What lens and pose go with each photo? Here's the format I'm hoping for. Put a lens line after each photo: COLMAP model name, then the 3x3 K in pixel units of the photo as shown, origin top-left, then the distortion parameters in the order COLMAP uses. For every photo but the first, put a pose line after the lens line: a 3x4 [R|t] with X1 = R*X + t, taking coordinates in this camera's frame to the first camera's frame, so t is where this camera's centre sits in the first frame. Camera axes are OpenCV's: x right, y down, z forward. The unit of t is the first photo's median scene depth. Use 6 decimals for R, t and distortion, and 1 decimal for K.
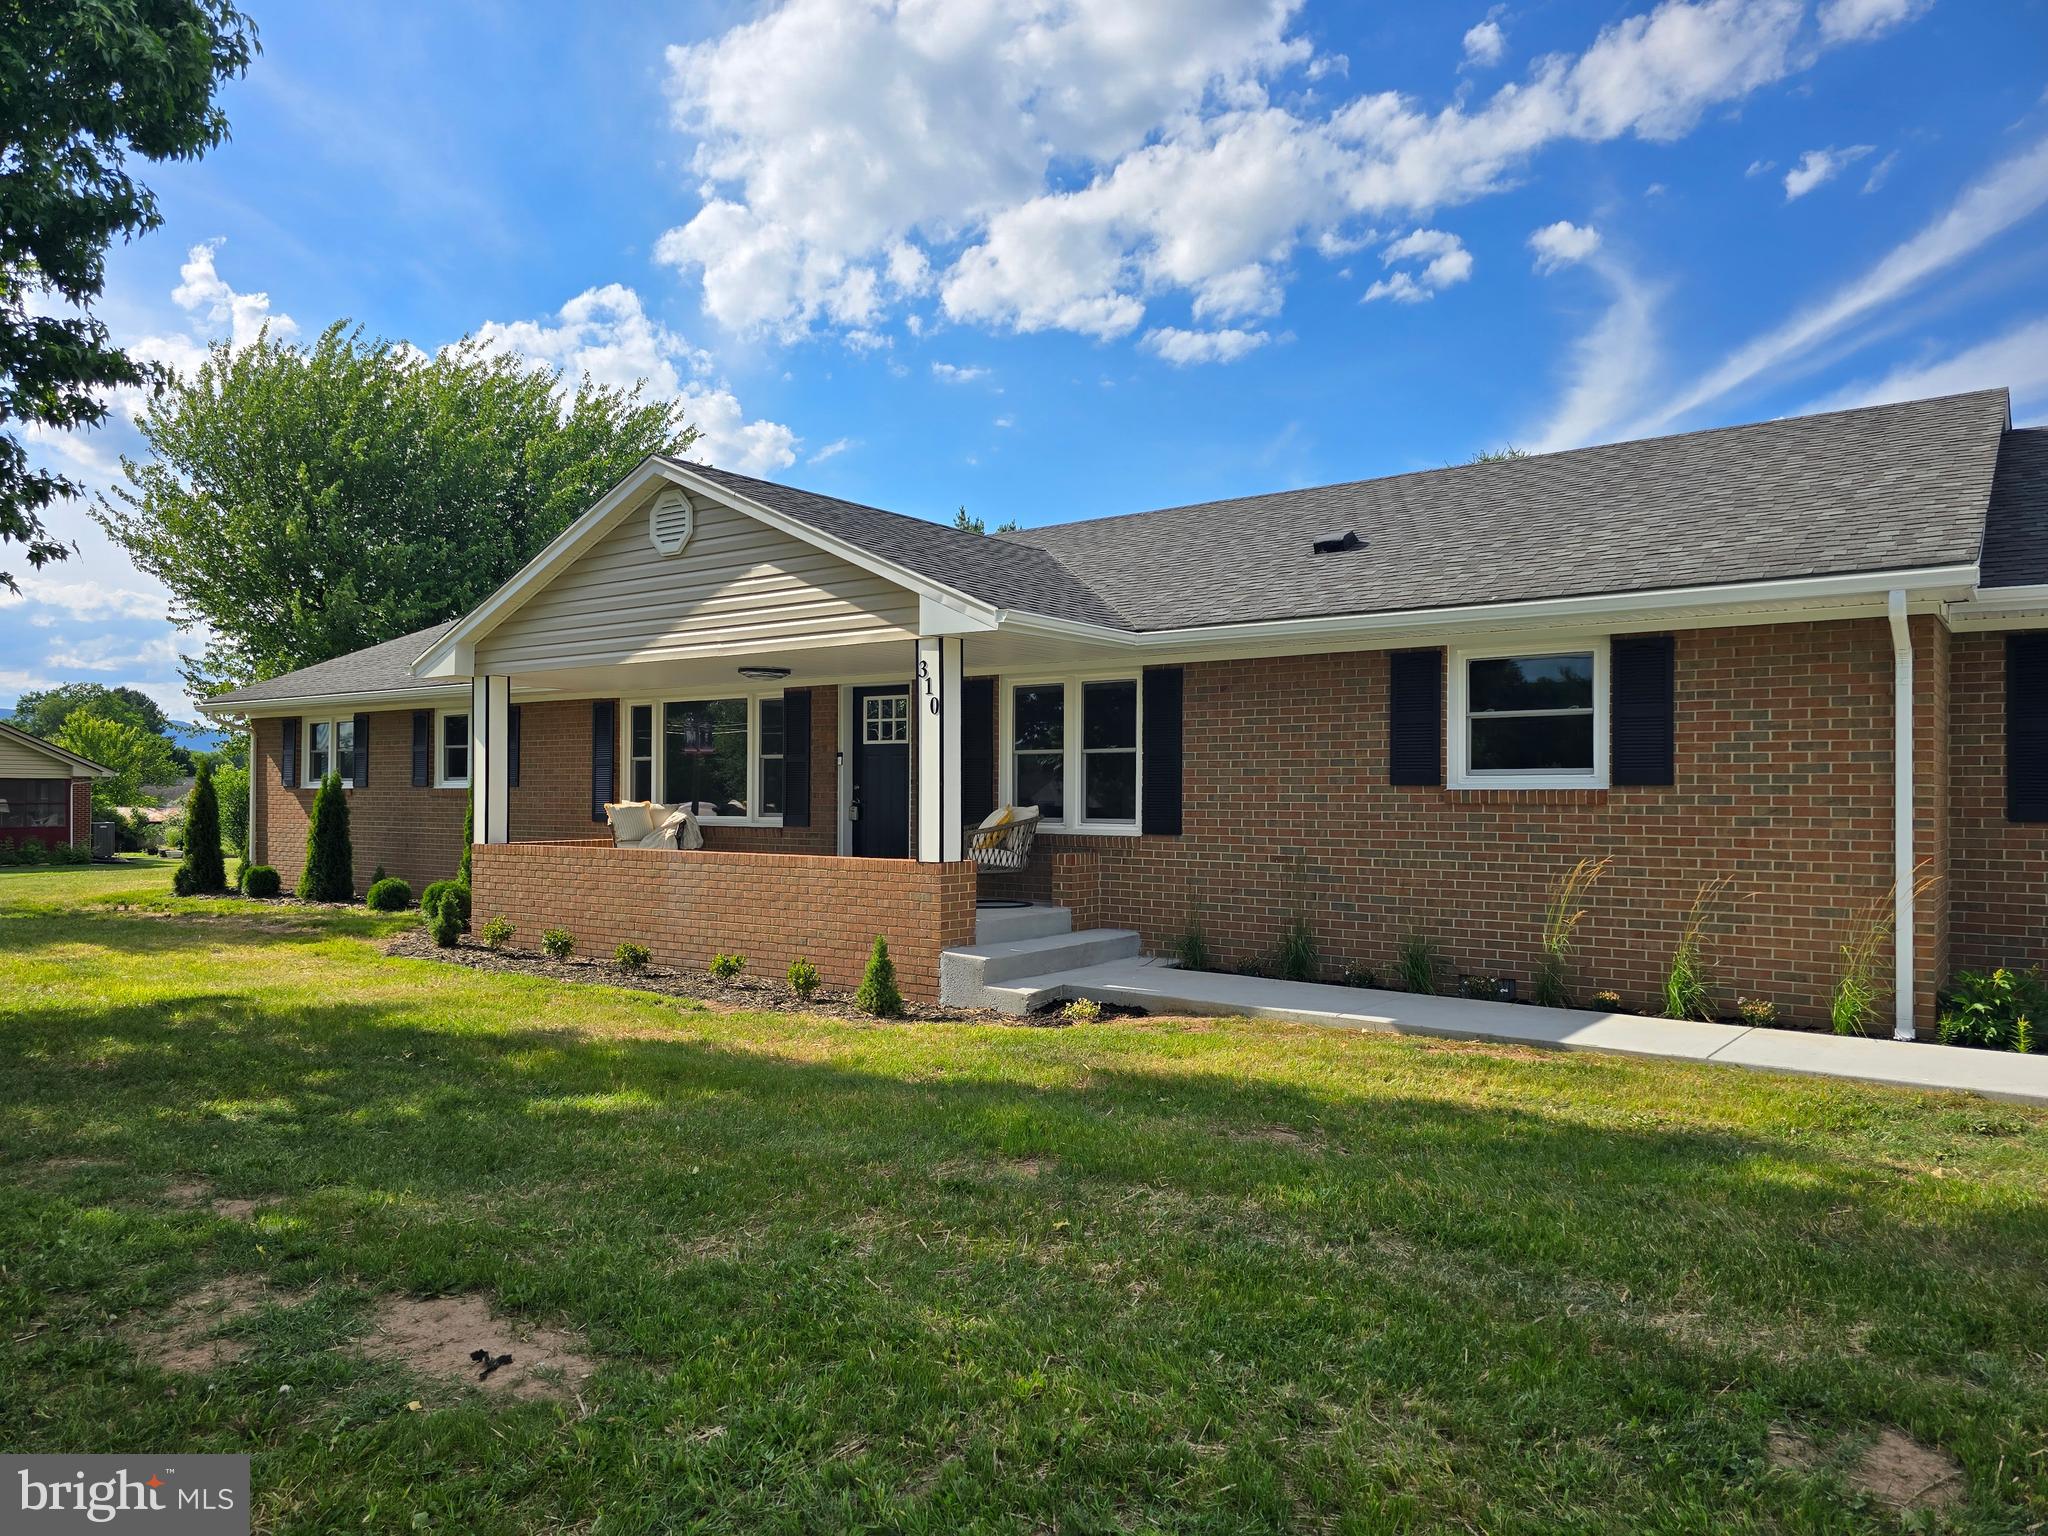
lens RADIAL K [[1375.2, 0, 1034.0], [0, 1375.2, 775.5], [0, 0, 1]] dist [0.070897, -0.079219]
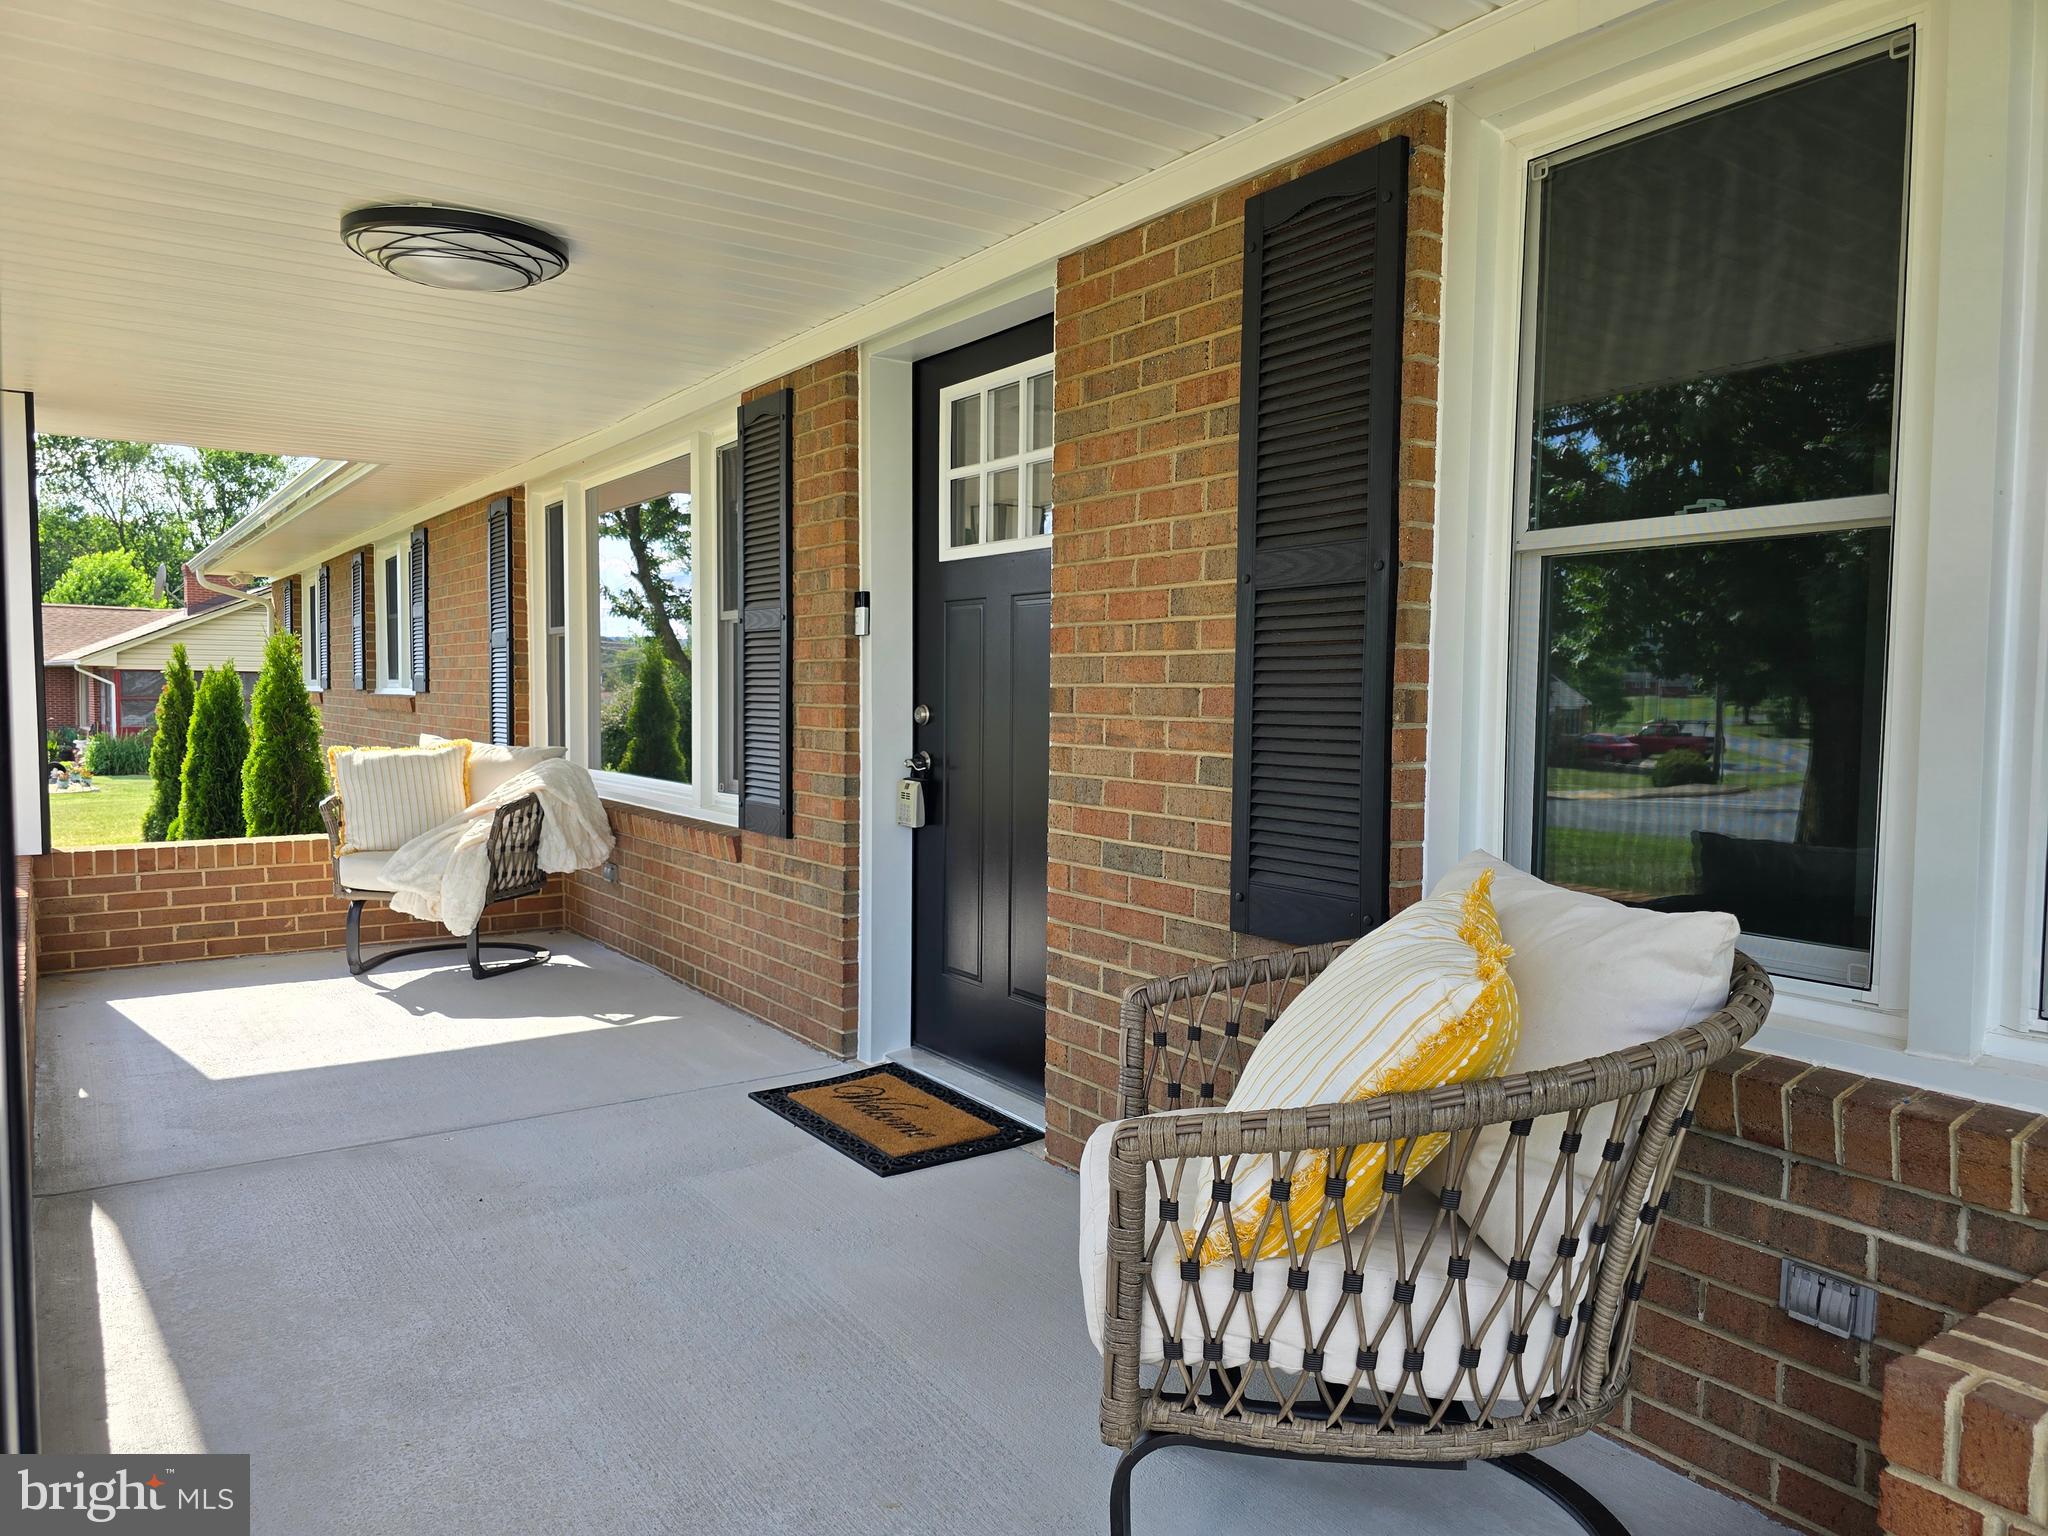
lens RADIAL K [[1375.2, 0, 1034.0], [0, 1375.2, 775.5], [0, 0, 1]] dist [0.070897, -0.079219]
pose [[0.949910, 0.023597, -0.311631, -0.018835], [-0.000307, 0.997215, 0.074574, 0.000110], [0.312523, -0.070743, 0.947272, 0.874135]]
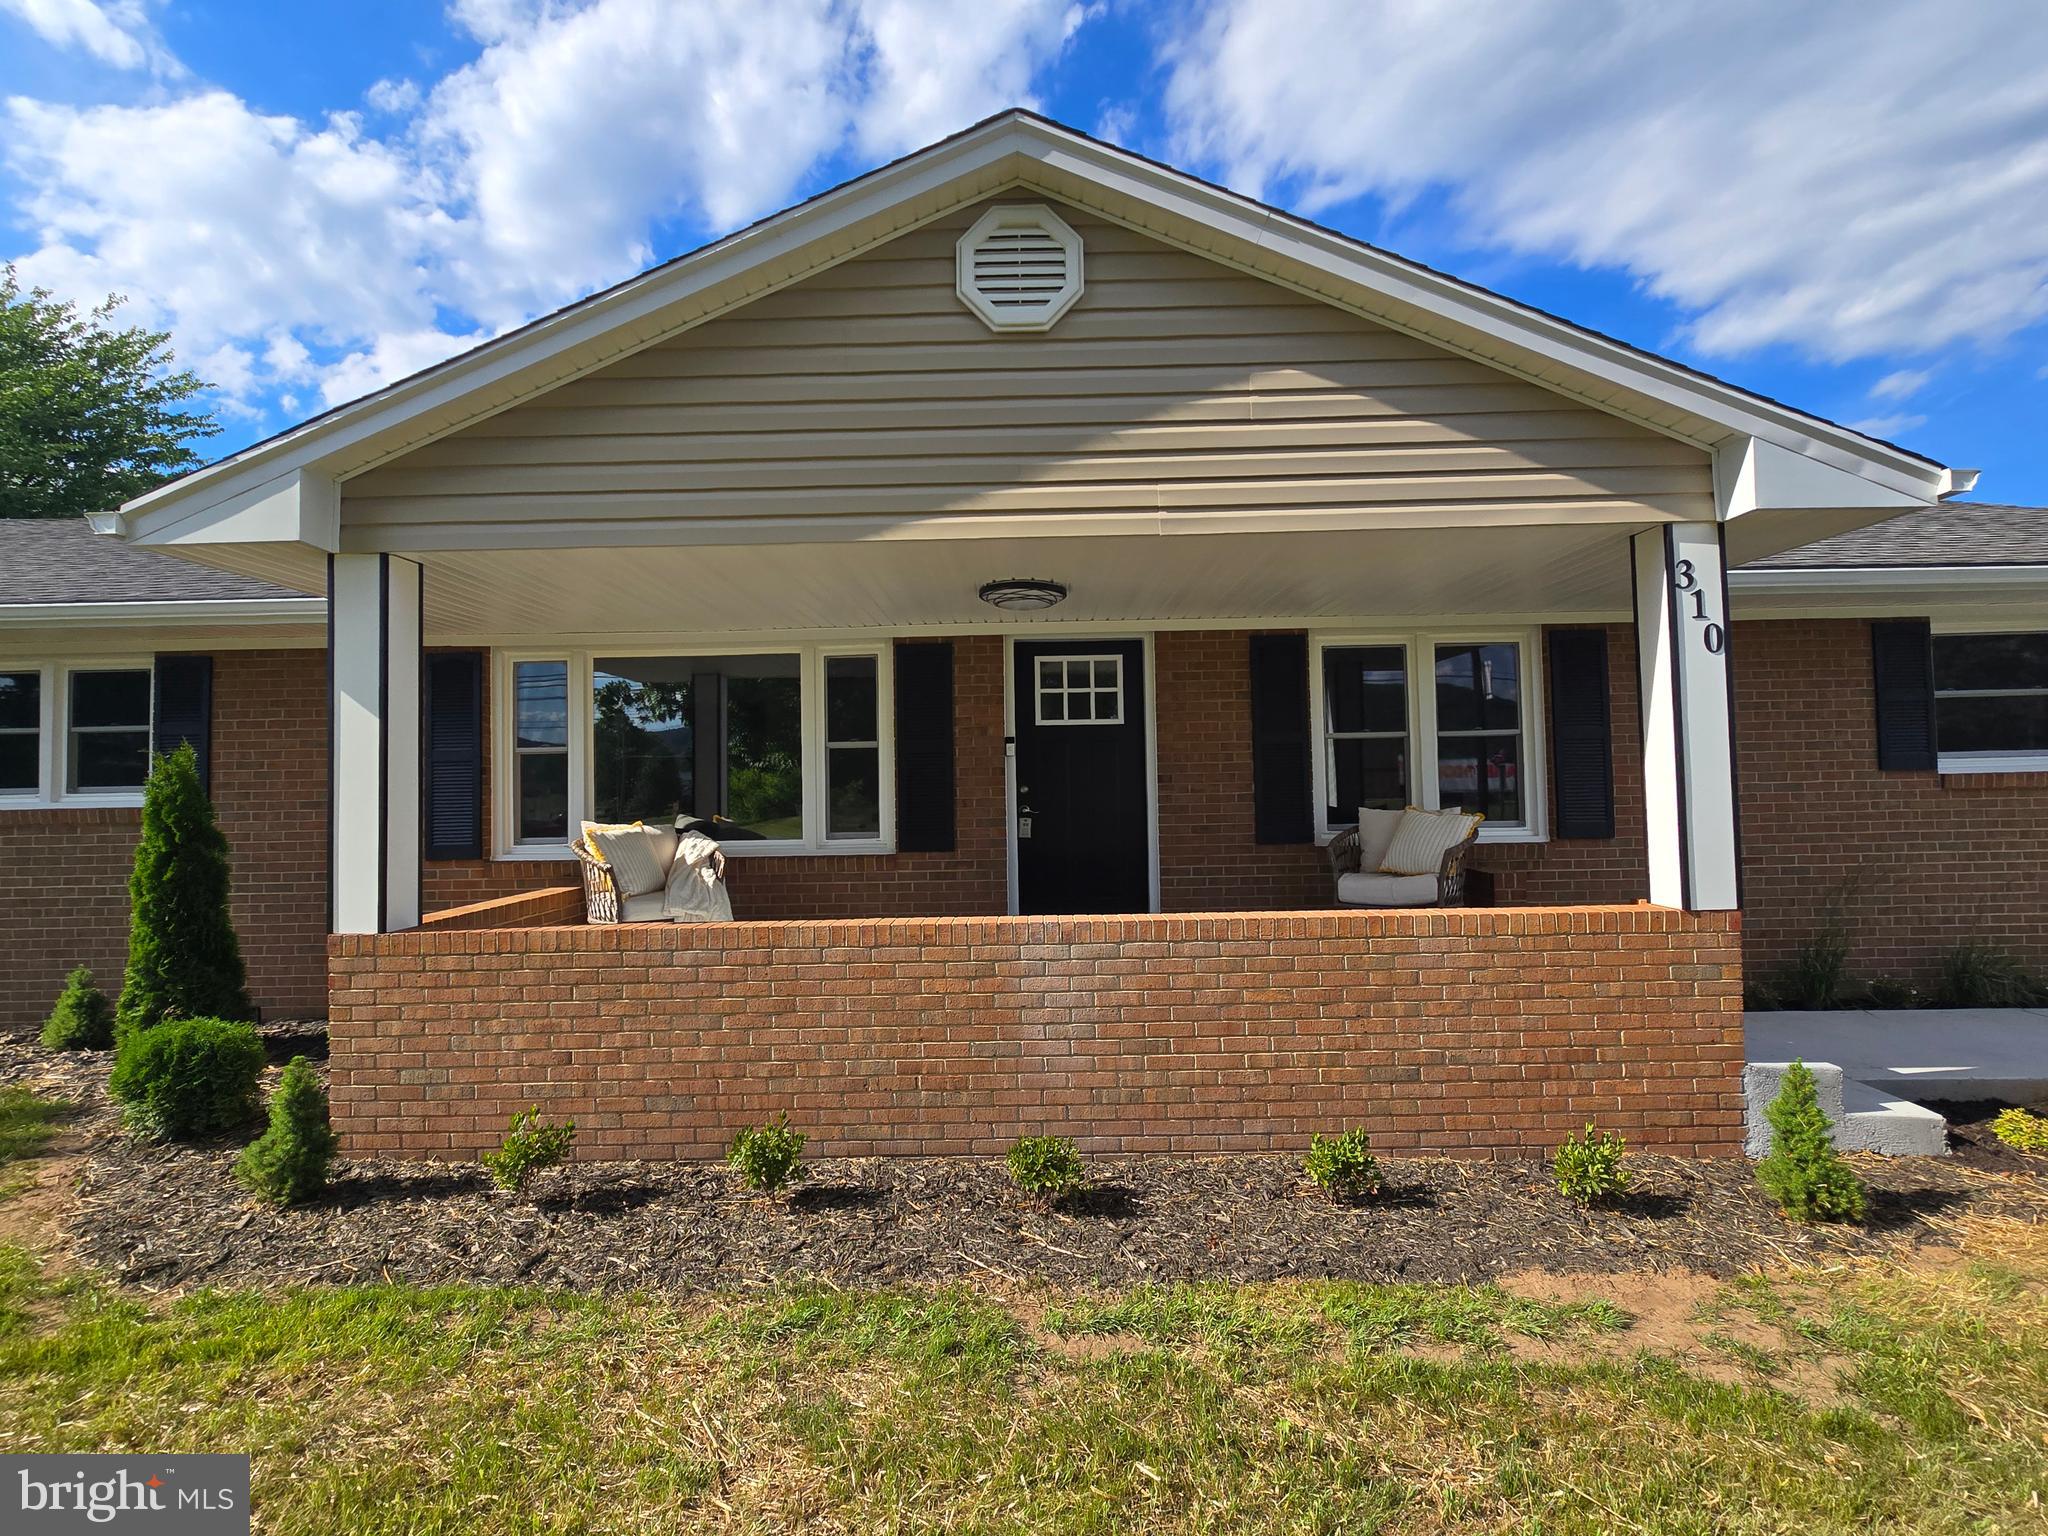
lens RADIAL K [[901.3, 0, 1015.9], [0, 901.3, 747.8], [0, 0, 1]] dist [-0.014436, 0.000739]
pose [[0.813075, 0.009181, 0.582087, -0.468651], [0.013321, 0.999320, -0.034369, 0.004344], [-0.582007, 0.035698, 0.812400, 0.764359]]
